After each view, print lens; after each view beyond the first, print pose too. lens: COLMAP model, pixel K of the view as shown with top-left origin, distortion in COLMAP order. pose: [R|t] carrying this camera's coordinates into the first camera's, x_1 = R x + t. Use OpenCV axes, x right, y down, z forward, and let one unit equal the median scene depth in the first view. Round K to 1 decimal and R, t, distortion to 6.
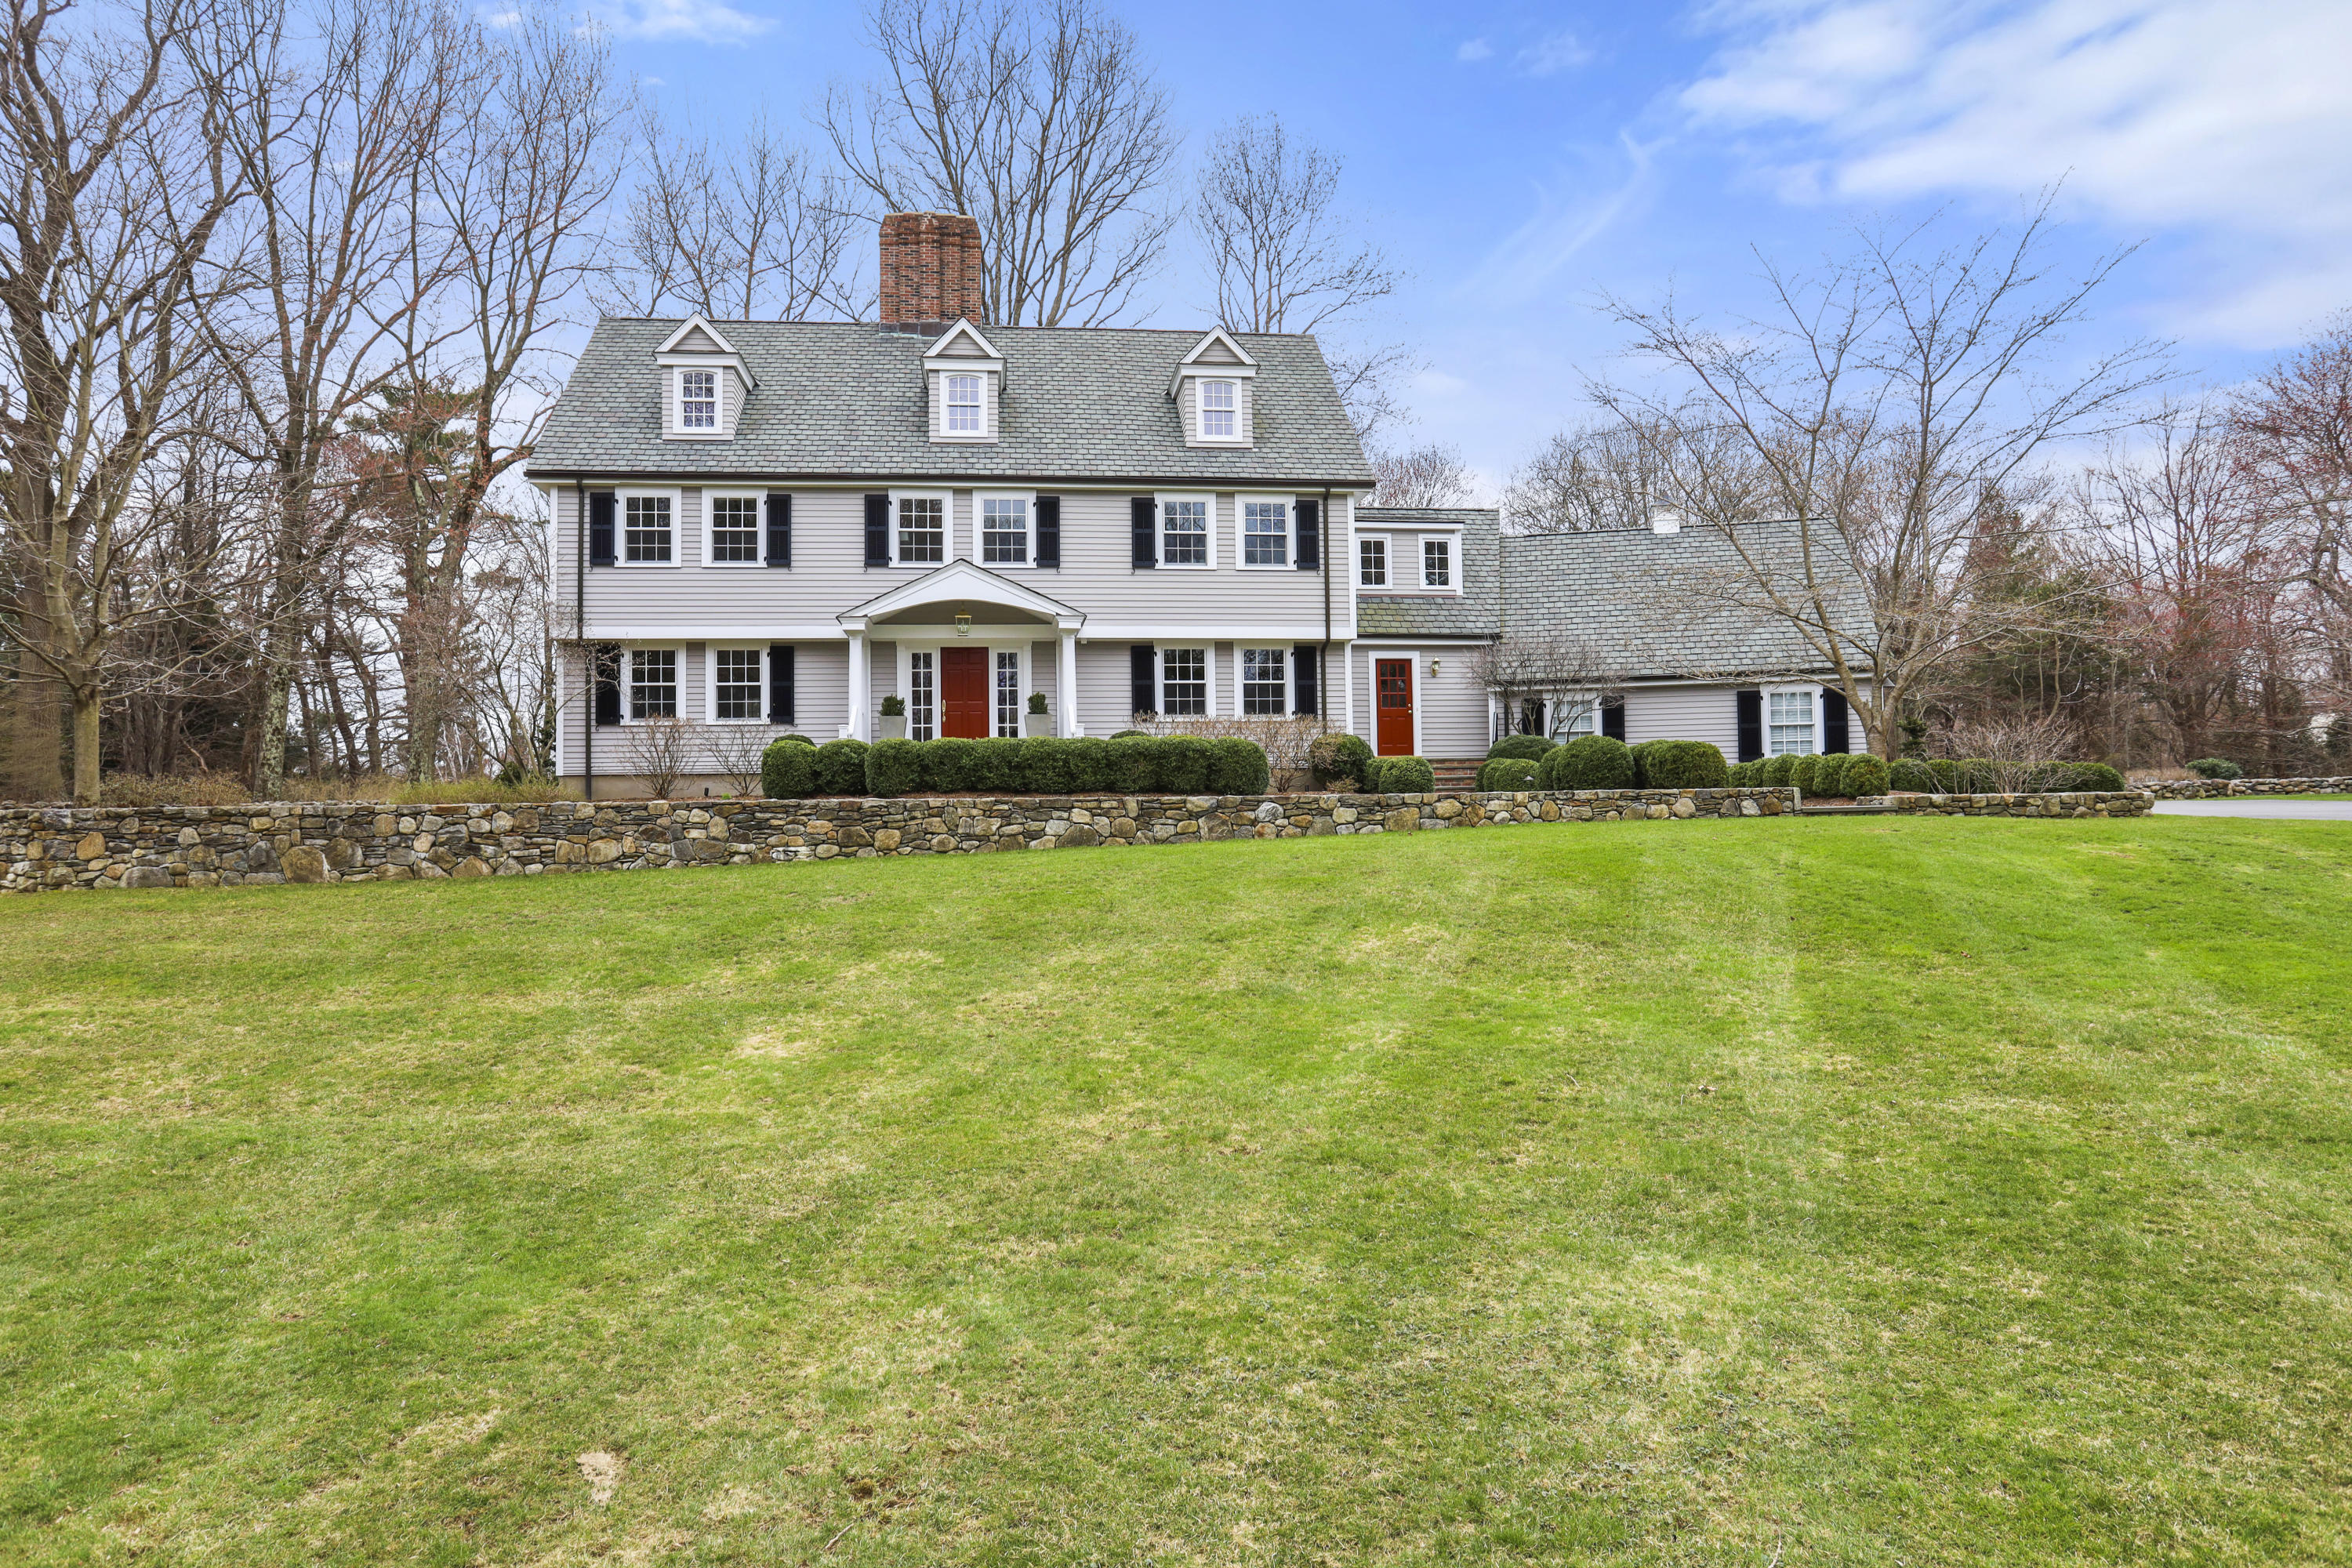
lens RADIAL K [[1433.7, 0, 1176.0], [0, 1433.7, 784.0], [0, 0, 1]] dist [-0.049058, -0.000080]
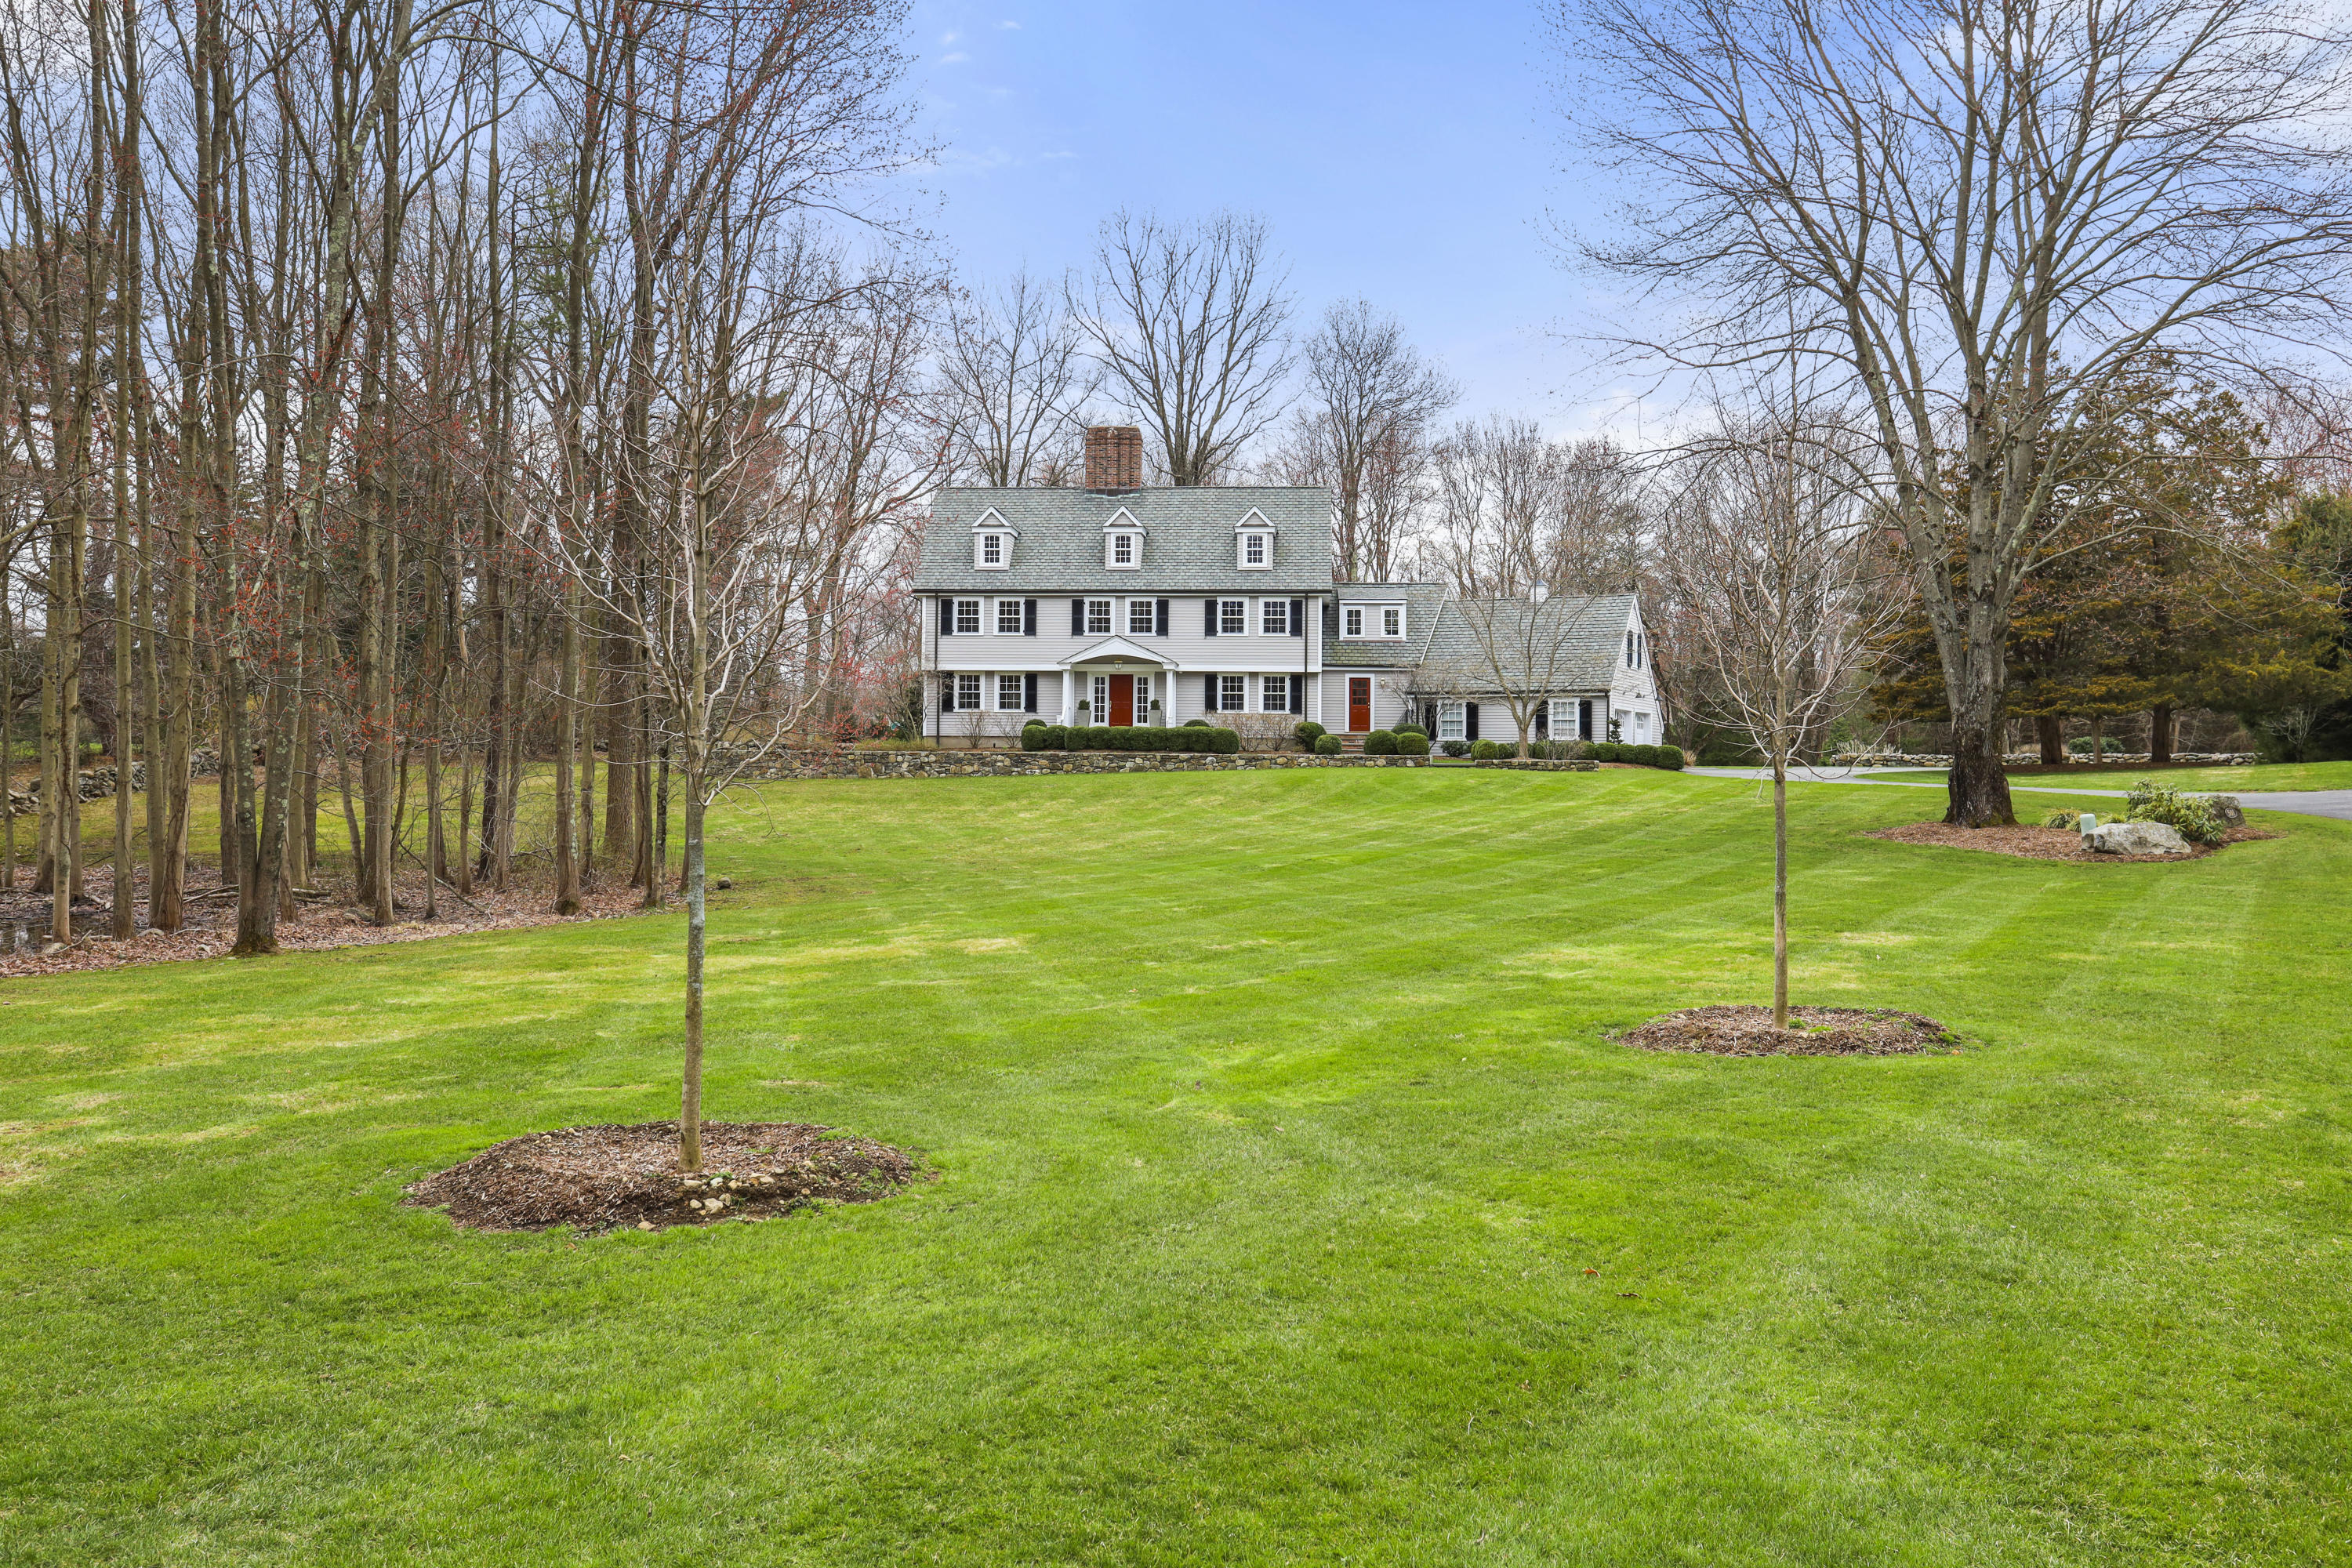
lens RADIAL K [[1972.7, 0, 1176.0], [0, 1972.7, 784.0], [0, 0, 1]] dist [-0.002193, -0.000163]
pose [[0.980742, 0.023676, -0.193869, 0.466628], [-0.017371, 0.999265, 0.034159, -0.039593], [0.194535, -0.030134, 0.980433, -1.690404]]
